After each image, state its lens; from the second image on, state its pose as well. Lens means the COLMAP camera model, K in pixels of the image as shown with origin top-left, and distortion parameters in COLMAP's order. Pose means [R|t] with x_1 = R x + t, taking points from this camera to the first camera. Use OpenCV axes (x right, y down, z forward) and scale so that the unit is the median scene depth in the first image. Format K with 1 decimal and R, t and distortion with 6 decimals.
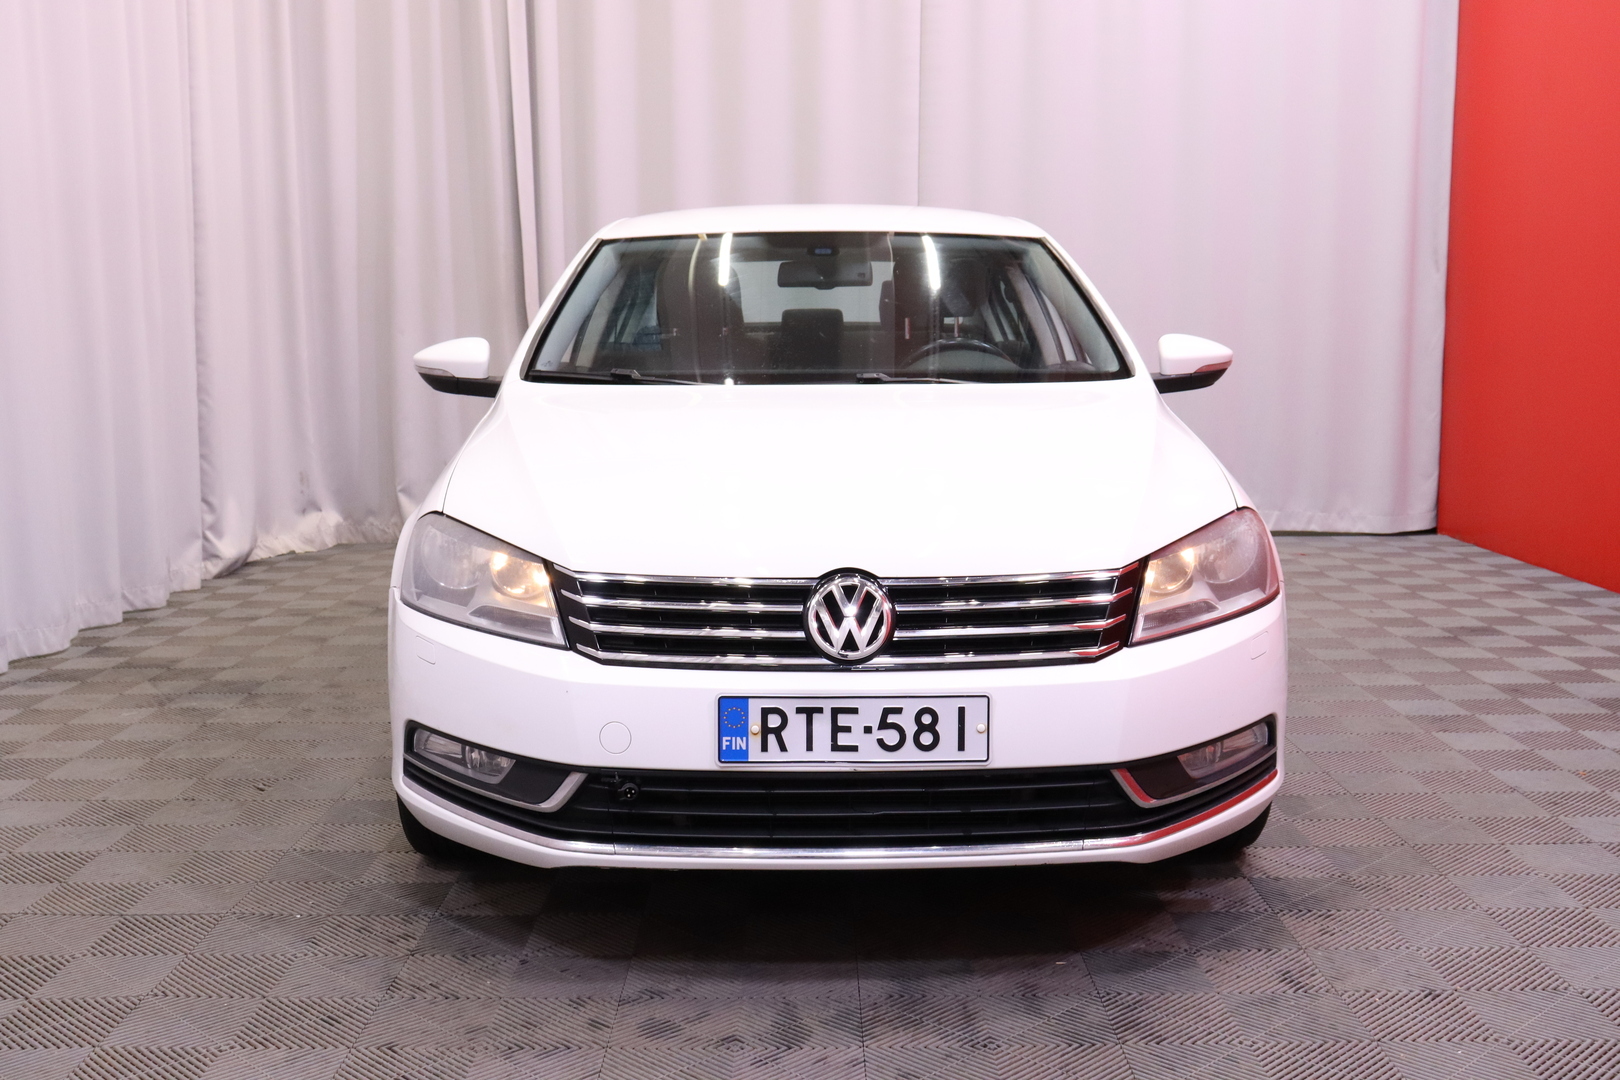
lens RADIAL K [[1725.1, 0, 805.9], [0, 1725.1, 545.4], [0, 0, 1]] dist [-0.083598, 0.000000]
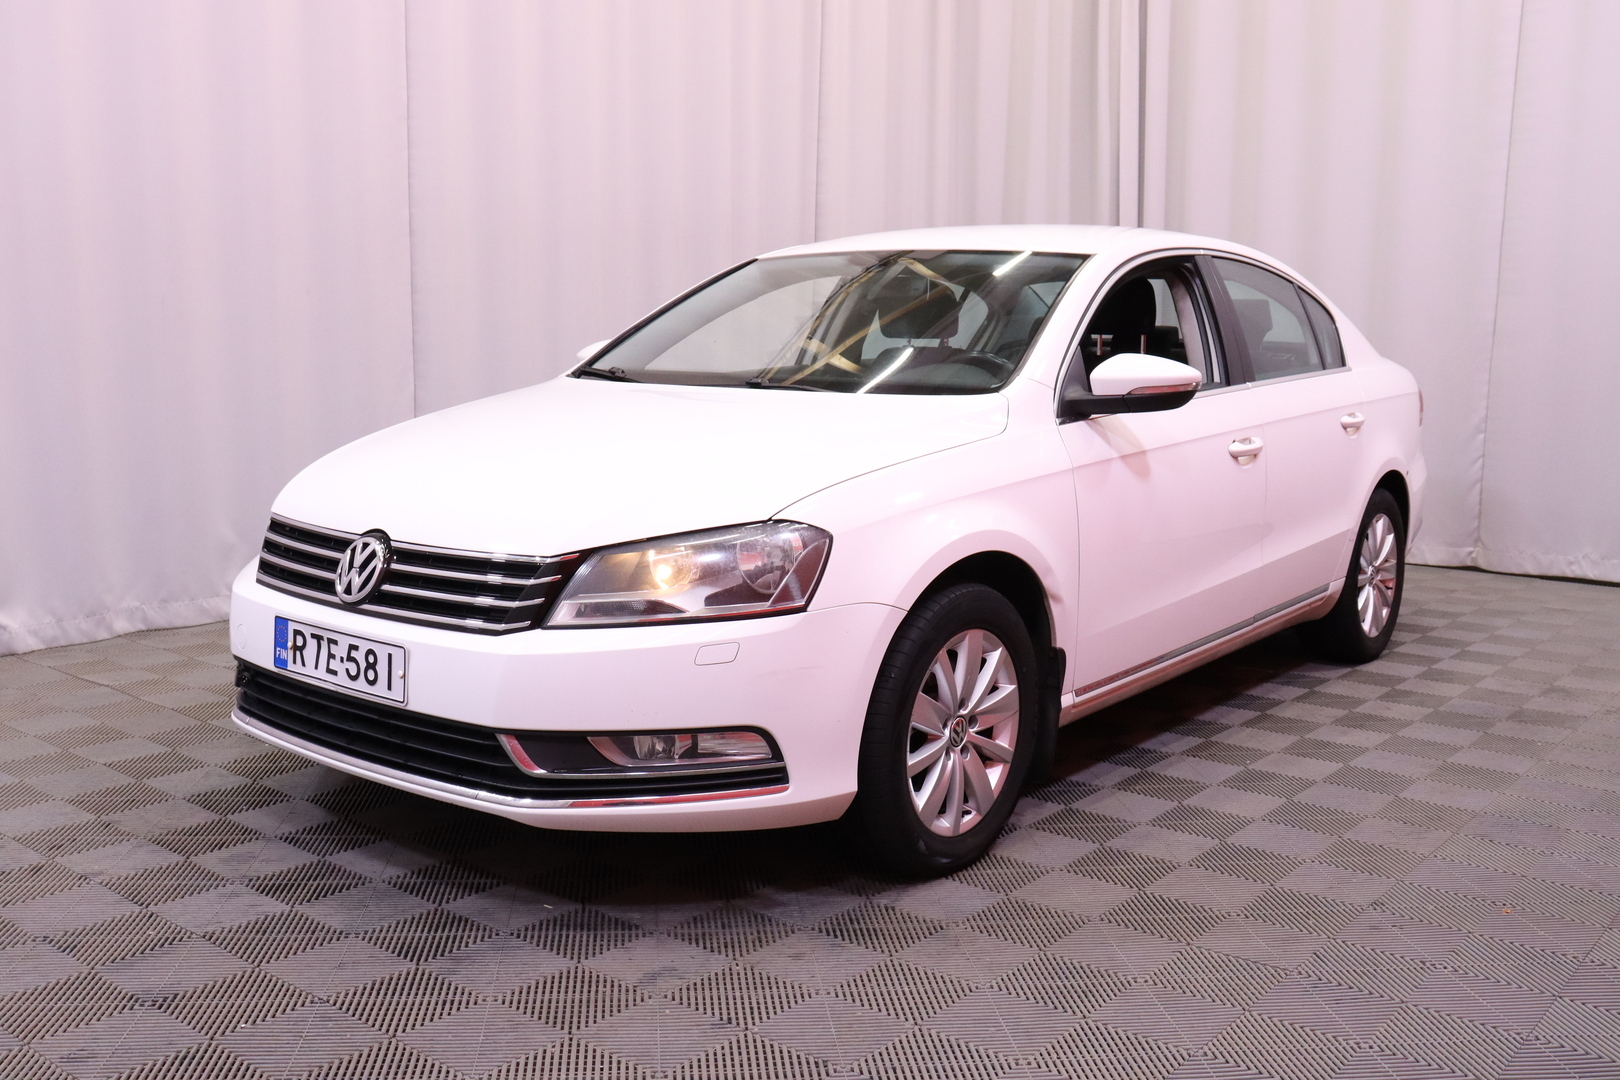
lens RADIAL K [[1572.4, 0, 805.5], [0, 1572.4, 537.0], [0, 0, 1]] dist [-0.103872, 0.000000]
pose [[0.786890, 0.110764, -0.607072, 0.955790], [-0.108077, 0.993291, 0.041142, -0.060712], [0.607556, 0.033236, 0.793581, 0.317501]]
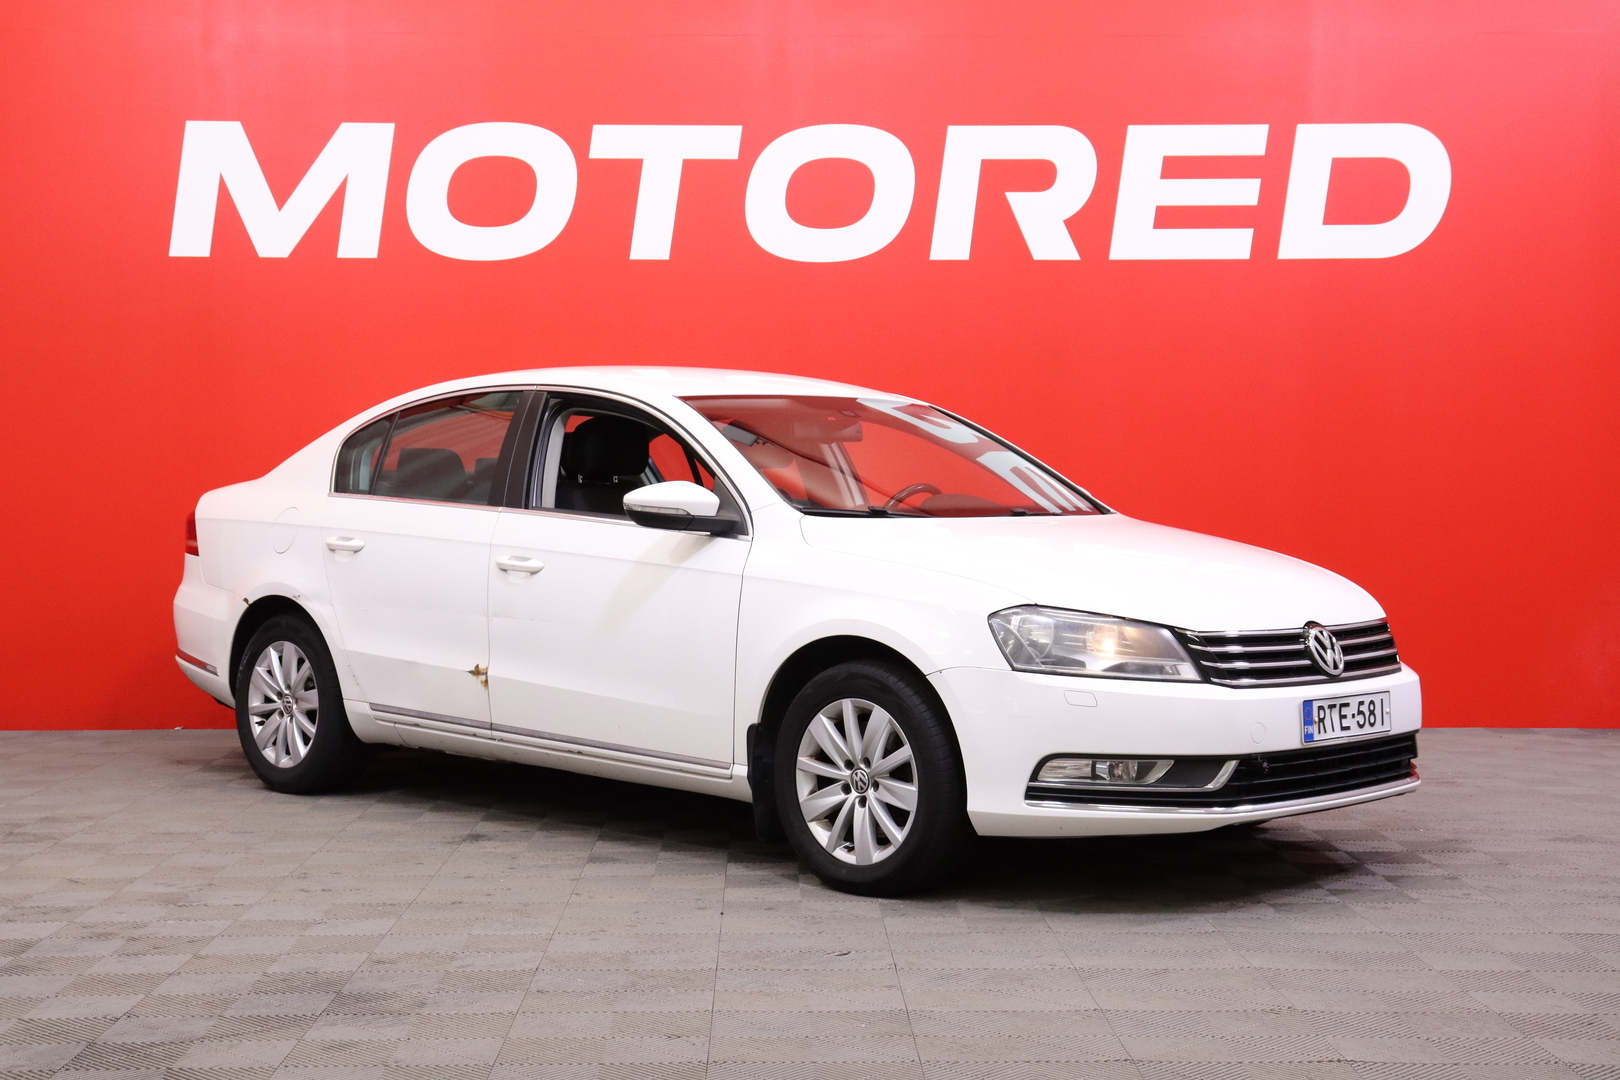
lens RADIAL K [[2522.2, 0, 811.2], [0, 2522.2, 540.4], [0, 0, 1]] dist [0.161723, 0.000000]
pose [[0.674014, -0.011746, 0.738625, -2.094453], [0.089132, 0.993862, -0.065530, 0.053531], [-0.733321, 0.110003, 0.670924, -0.264405]]
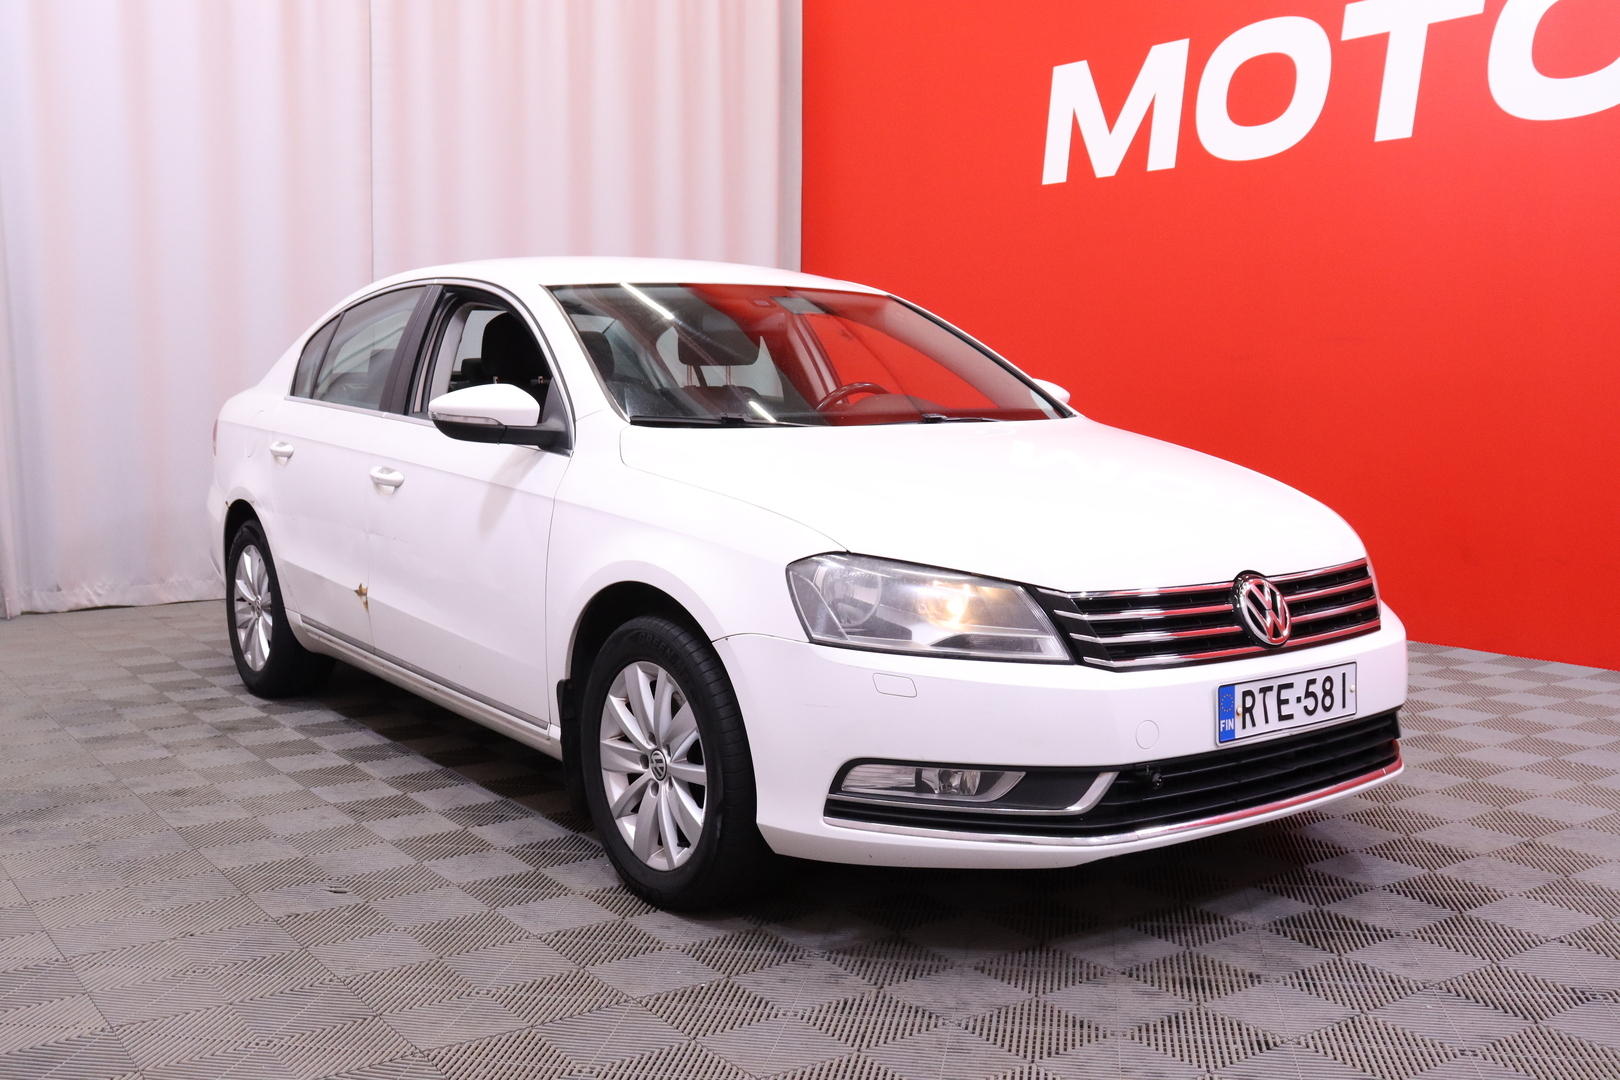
lens RADIAL K [[1725.1, 0, 779.4], [0, 1725.1, 525.6], [0, 0, 1]] dist [-0.083598, 0.000000]
pose [[0.802307, -0.052869, 0.594566, -0.970053], [0.077342, 0.996881, -0.015722, -0.025222], [-0.591880, 0.058599, 0.803893, 0.236322]]
